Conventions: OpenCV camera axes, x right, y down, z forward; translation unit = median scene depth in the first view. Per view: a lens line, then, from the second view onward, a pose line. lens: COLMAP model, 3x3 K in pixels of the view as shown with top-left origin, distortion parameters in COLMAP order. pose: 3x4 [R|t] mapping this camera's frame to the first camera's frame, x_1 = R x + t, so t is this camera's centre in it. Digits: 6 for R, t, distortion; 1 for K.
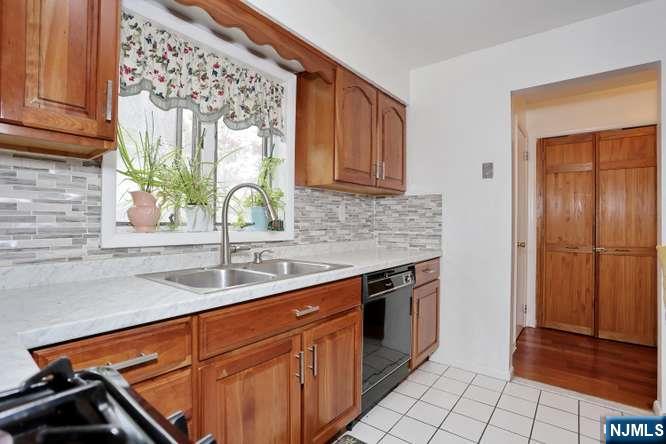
lens RADIAL K [[324.3, 0, 330.7], [0, 324.3, 219.1], [0, 0, 1]] dist [-0.064617, 0.023931]
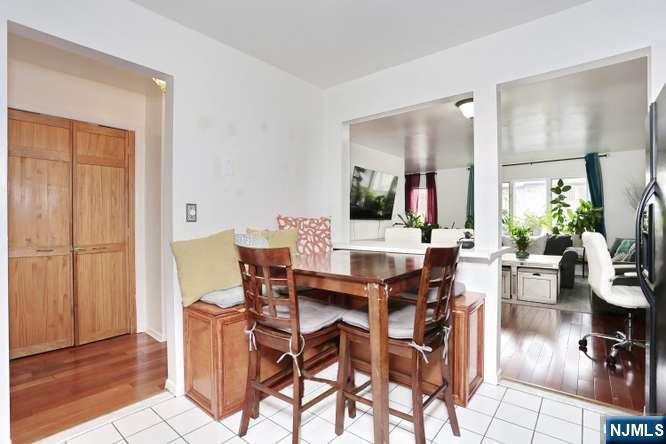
lens RADIAL K [[324.3, 0, 326.1], [0, 324.3, 222.3], [0, 0, 1]] dist [-0.064617, 0.023931]
pose [[0.020952, -0.015581, 0.999659, -0.060955], [-0.007540, 0.999848, 0.015742, -0.003474], [-0.999752, -0.007867, 0.020831, 0.353401]]
